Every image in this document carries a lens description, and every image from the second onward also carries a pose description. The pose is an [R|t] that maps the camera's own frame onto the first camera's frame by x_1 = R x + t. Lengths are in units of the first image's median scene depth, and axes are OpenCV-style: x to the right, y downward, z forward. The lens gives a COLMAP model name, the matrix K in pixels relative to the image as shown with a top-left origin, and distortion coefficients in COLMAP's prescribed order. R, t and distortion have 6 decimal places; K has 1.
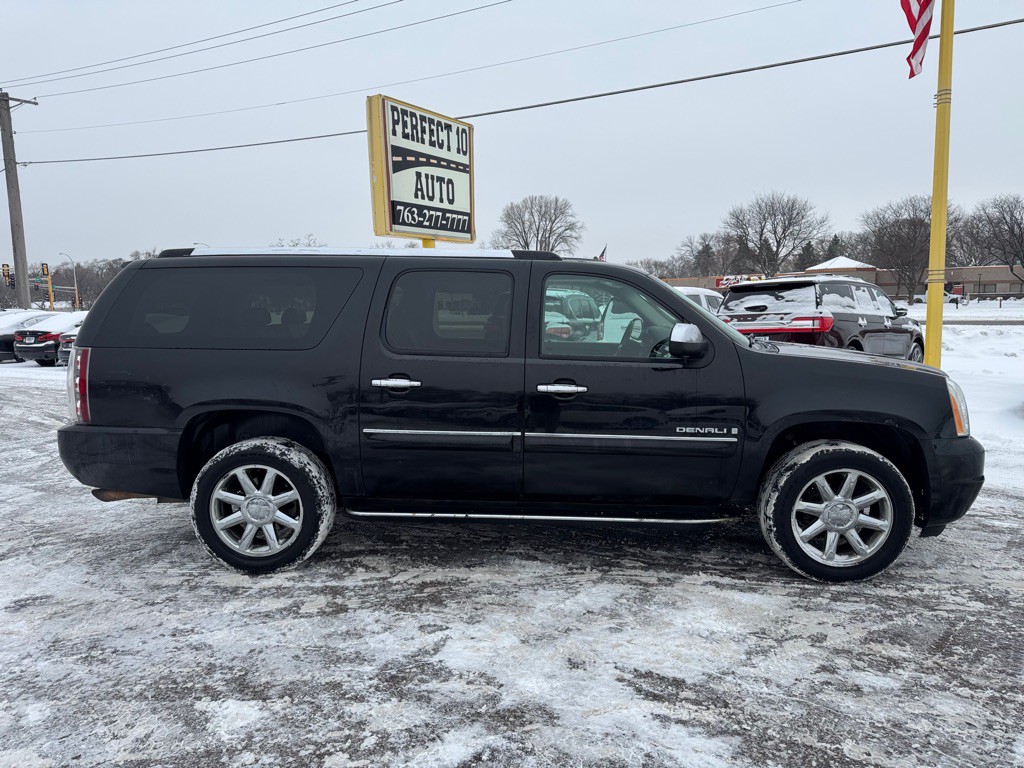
lens RADIAL K [[720.6, 0, 501.9], [0, 720.6, 380.7], [0, 0, 1]] dist [0.042563, -0.050808]
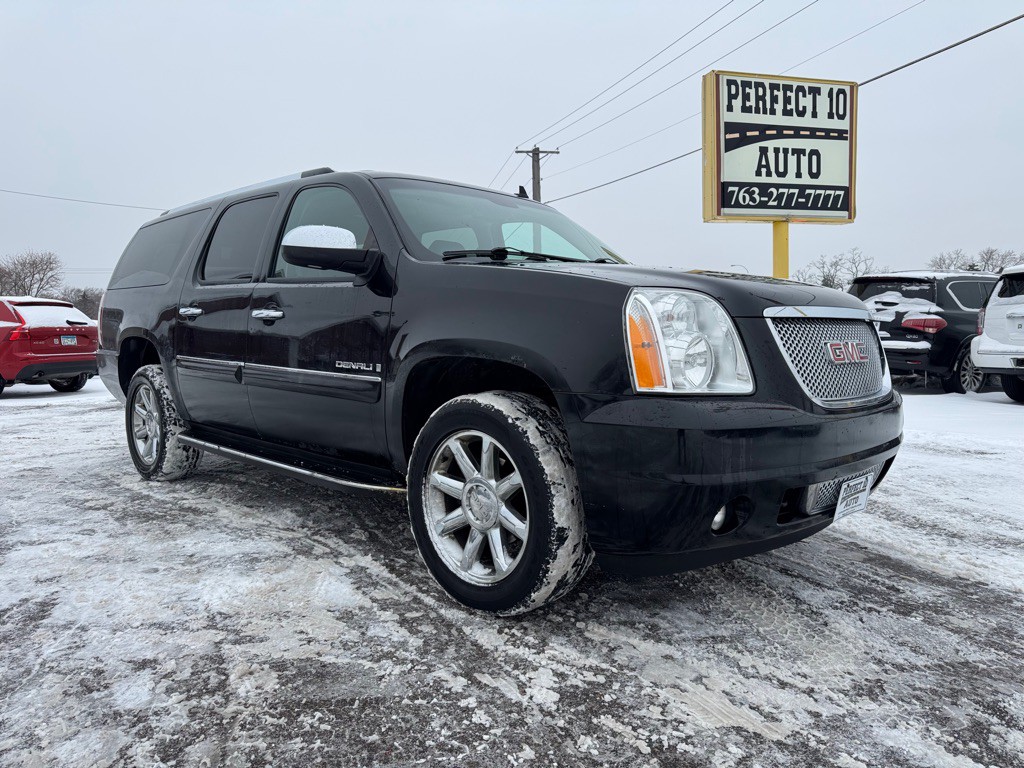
lens RADIAL K [[720.6, 0, 507.2], [0, 720.6, 364.4], [0, 0, 1]] dist [0.042563, -0.050808]
pose [[0.746422, 0.034771, -0.664564, 0.885455], [-0.068563, 0.997338, -0.024826, 0.073002], [0.661931, 0.064095, 0.746819, 0.514450]]
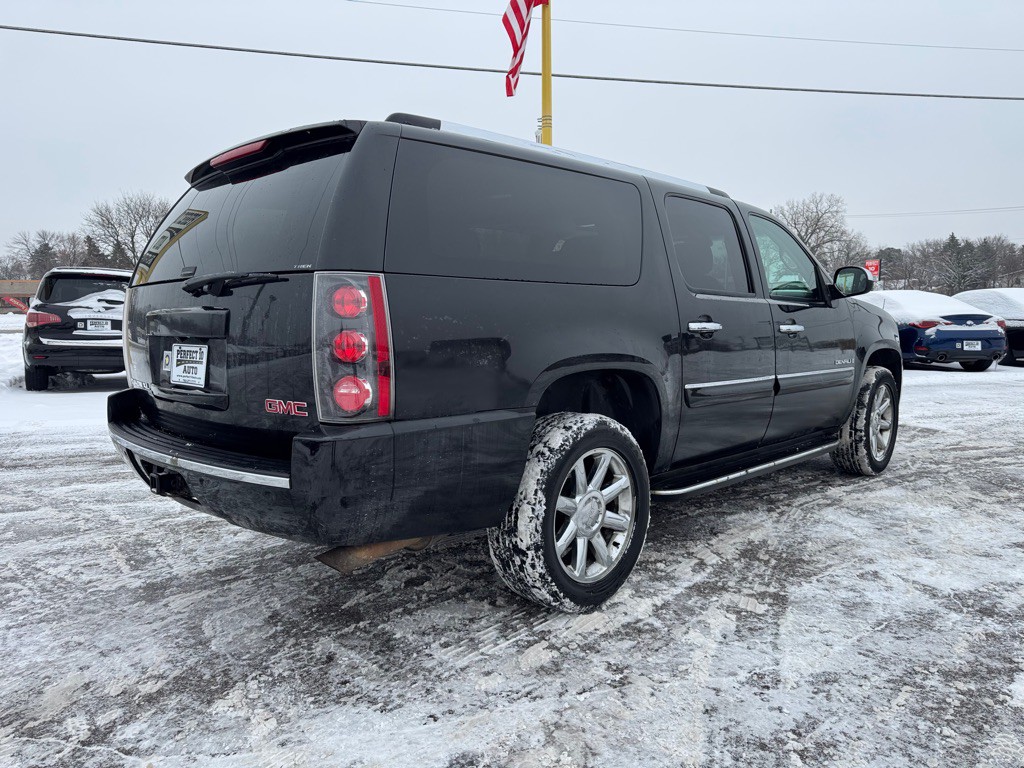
lens RADIAL K [[720.6, 0, 513.2], [0, 720.6, 383.2], [0, 0, 1]] dist [0.042563, -0.050808]
pose [[0.654688, -0.070334, 0.752620, -0.922917], [0.078620, 0.996598, 0.024744, 0.029940], [-0.751800, 0.042971, 0.657990, 0.611687]]
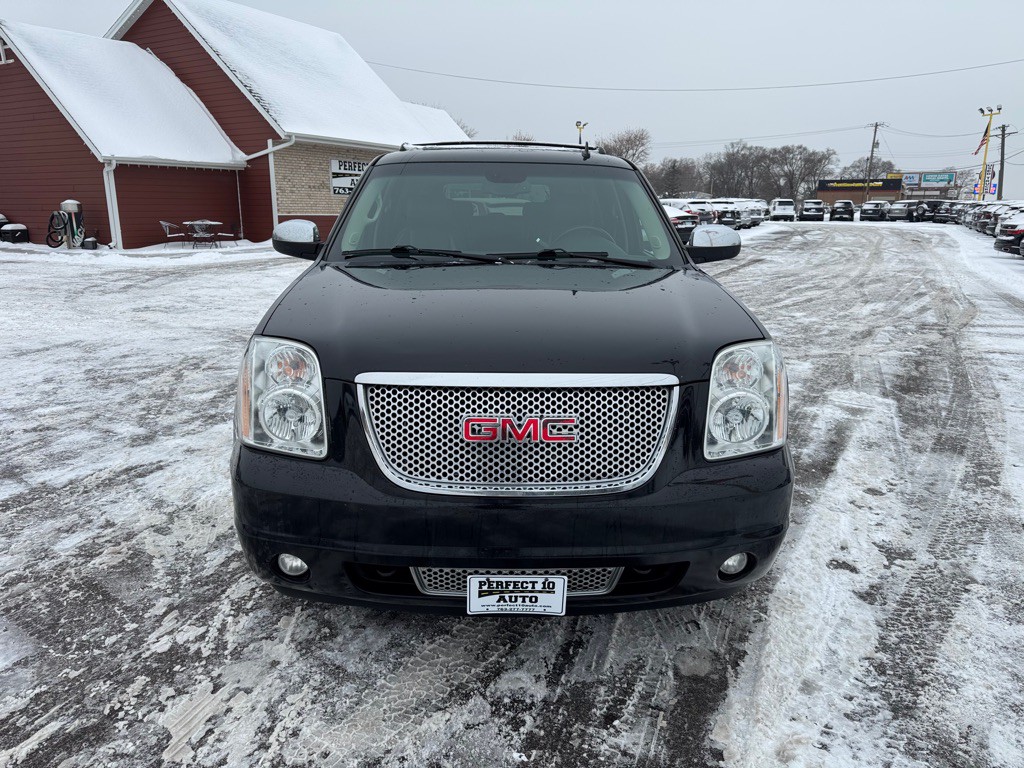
lens RADIAL K [[720.6, 0, 510.1], [0, 720.6, 378.3], [0, 0, 1]] dist [0.042563, -0.050808]
pose [[0.085671, 0.249571, -0.964559, 1.168531], [-0.112023, 0.964393, 0.239579, -0.130466], [0.990006, 0.087528, 0.110578, 1.114263]]
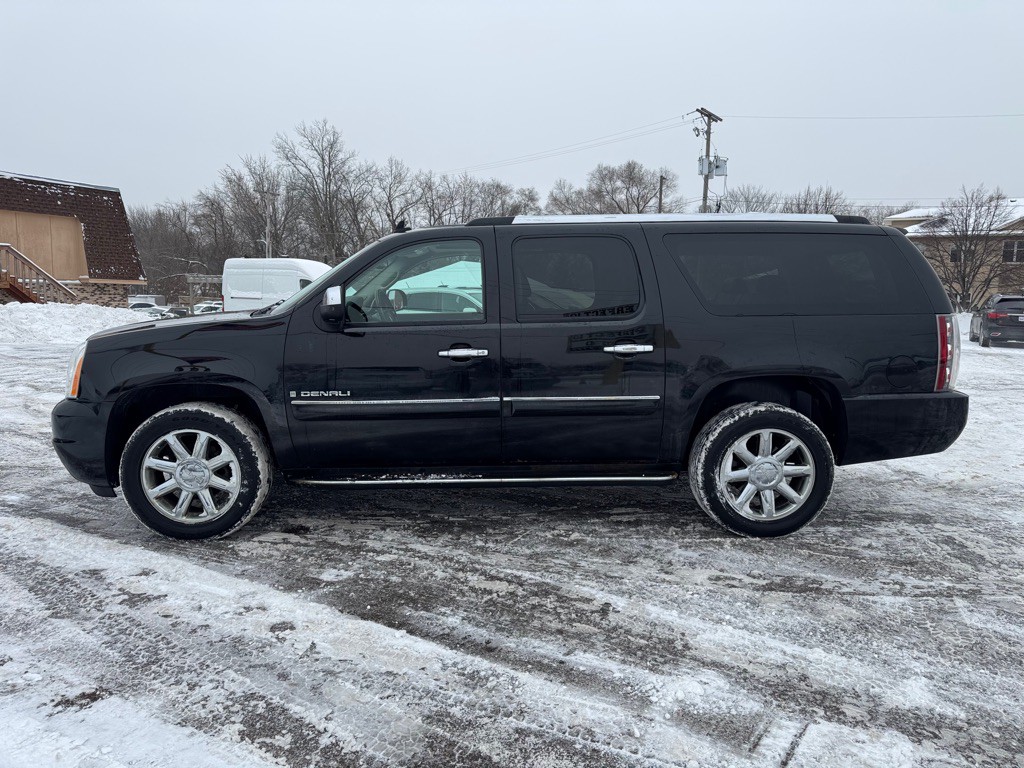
lens RADIAL K [[720.6, 0, 509.8], [0, 720.6, 384.2], [0, 0, 1]] dist [0.042563, -0.050808]
pose [[-0.995990, 0.011426, -0.088737, 0.130335], [-0.008589, 0.975020, 0.221952, -0.212777], [0.089057, 0.221824, -0.971011, 2.414656]]
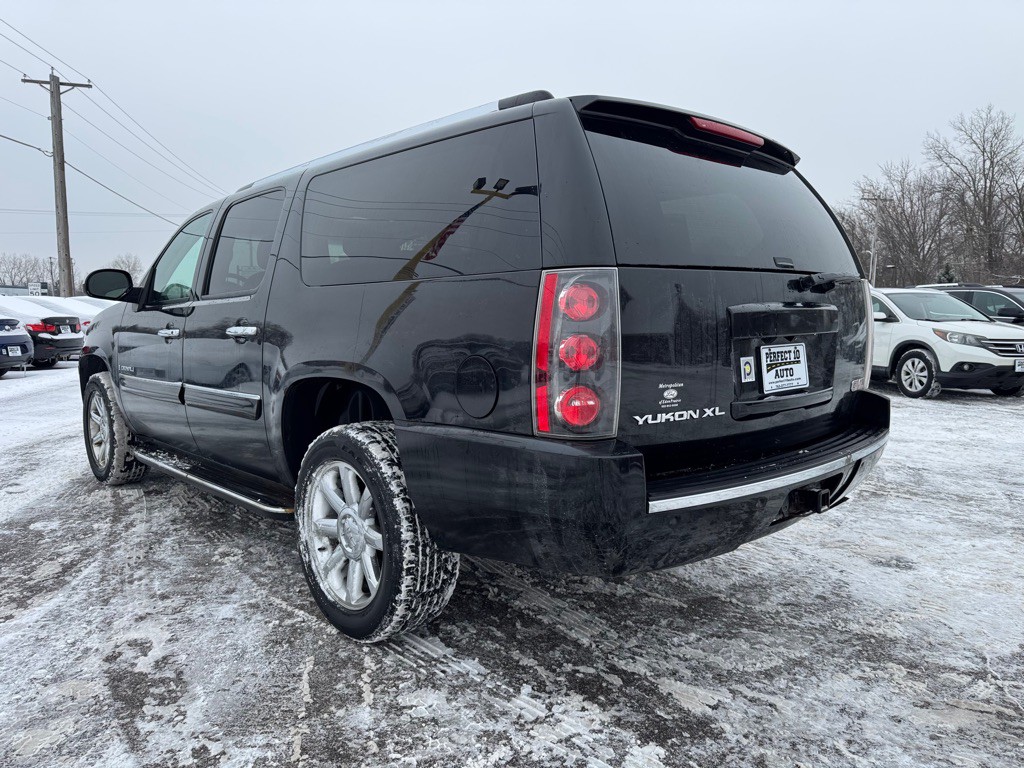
lens RADIAL K [[720.6, 0, 502.4], [0, 720.6, 375.4], [0, 0, 1]] dist [0.042563, -0.050808]
pose [[-0.716529, -0.050488, 0.695728, -0.865468], [0.079600, 0.984944, 0.153457, -0.093590], [-0.693001, 0.165336, -0.701722, 1.818031]]
